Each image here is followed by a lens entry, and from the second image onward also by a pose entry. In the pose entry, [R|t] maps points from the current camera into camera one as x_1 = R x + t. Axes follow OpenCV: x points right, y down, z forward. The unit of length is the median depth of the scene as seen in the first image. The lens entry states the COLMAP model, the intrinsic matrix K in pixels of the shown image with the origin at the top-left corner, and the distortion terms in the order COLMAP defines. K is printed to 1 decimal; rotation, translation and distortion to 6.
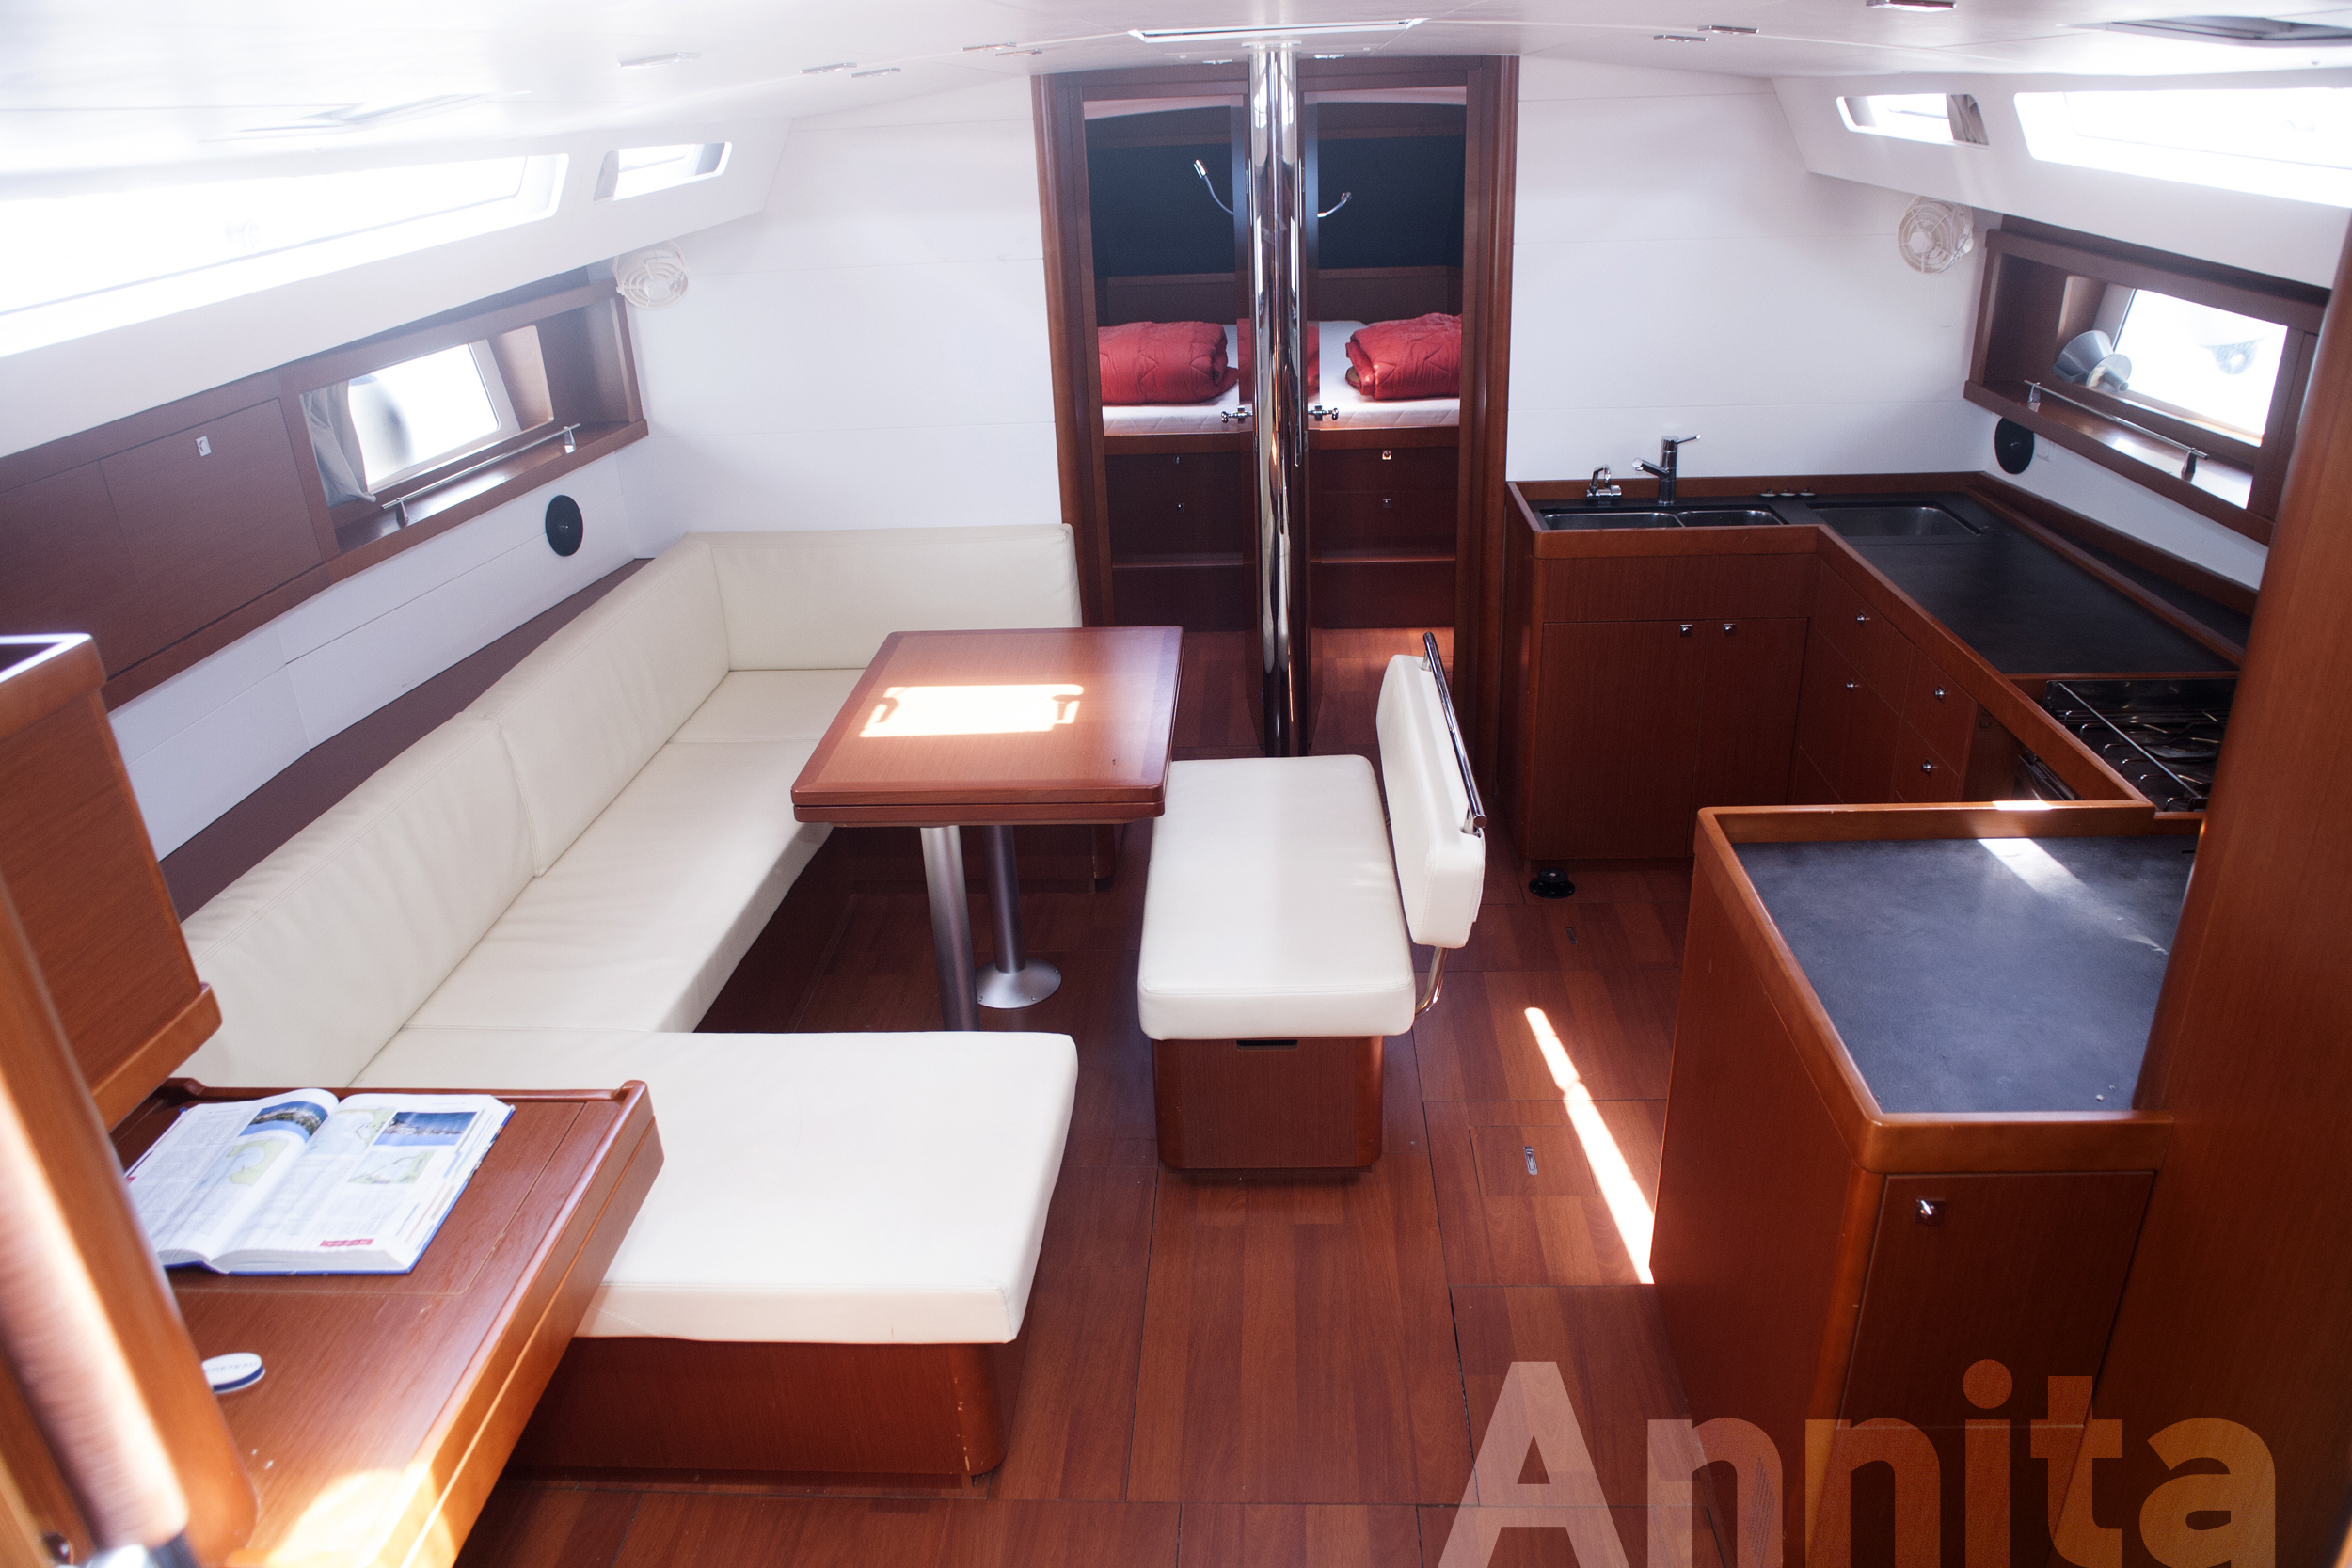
lens RADIAL K [[1598.6, 0, 1185.6], [0, 1598.6, 783.2], [0, 0, 1]] dist [-0.091842, 0.056450]
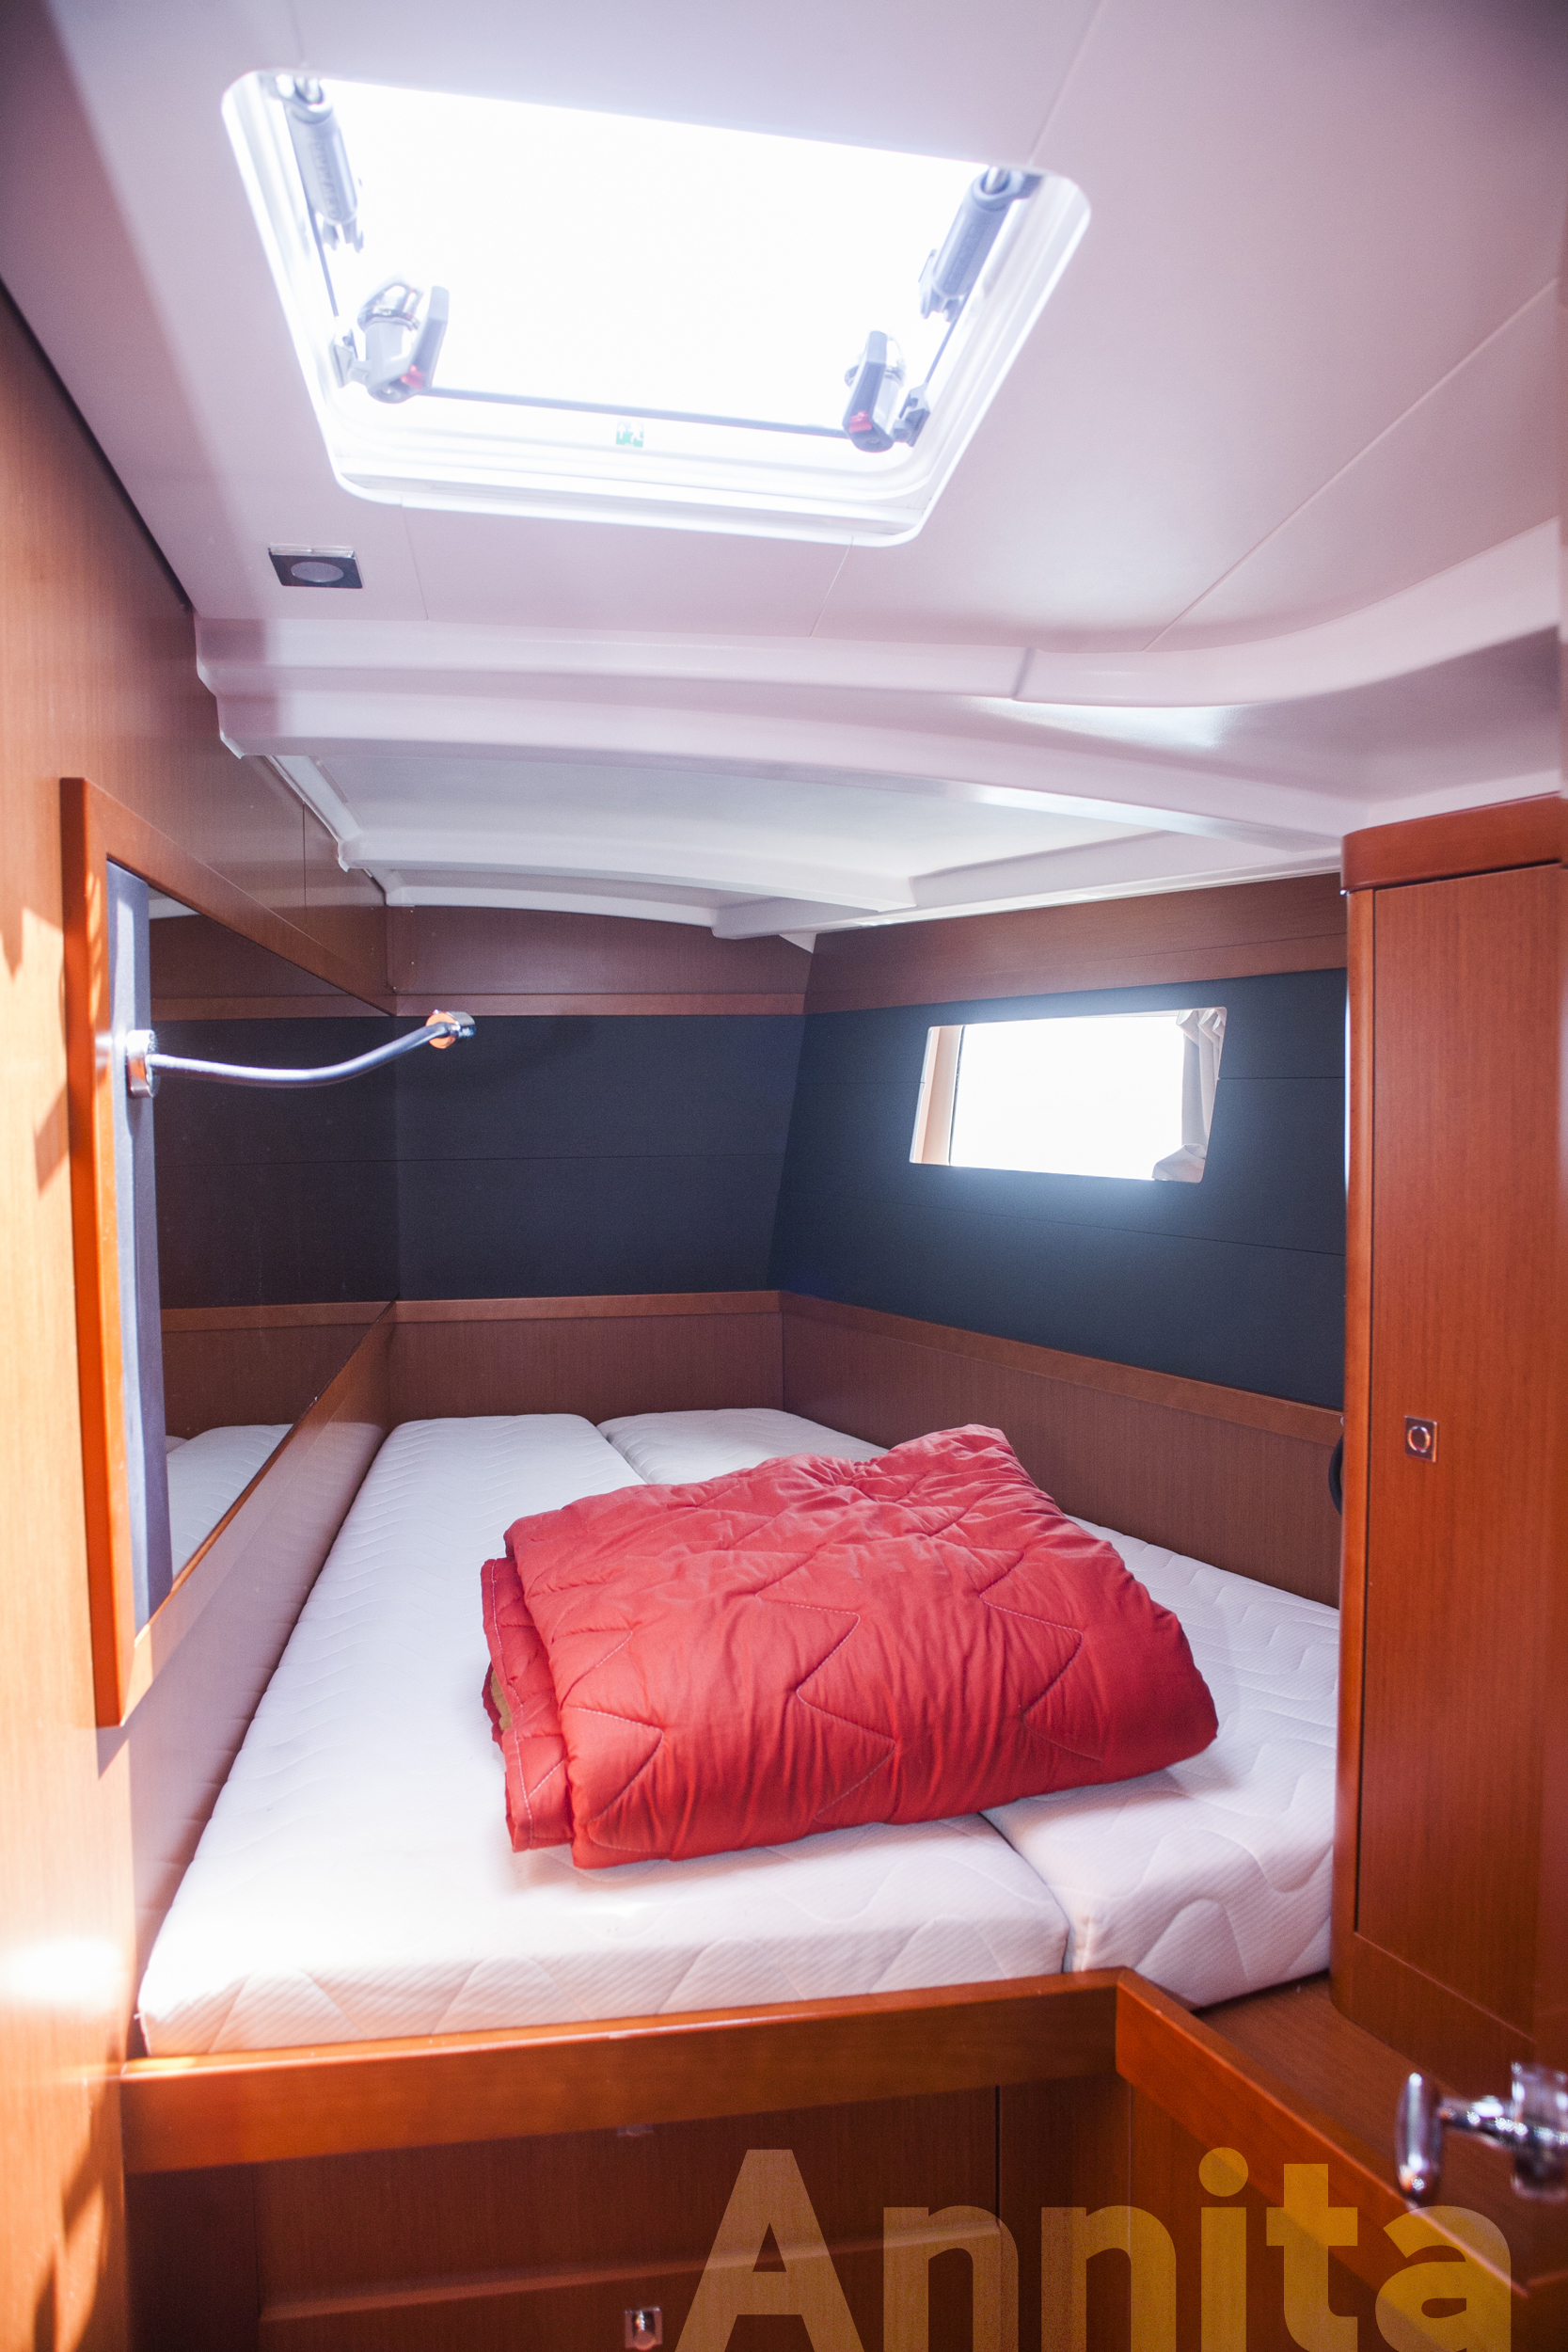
lens RADIAL K [[1598.6, 0, 785.9], [0, 1598.6, 1194.4], [0, 0, 1]] dist [-0.091842, 0.056450]
pose [[0.979430, 0.018314, 0.200949, 0.132951], [0.056720, 0.930732, -0.361277, -0.324798], [-0.193646, 0.365243, 0.910548, 0.988744]]
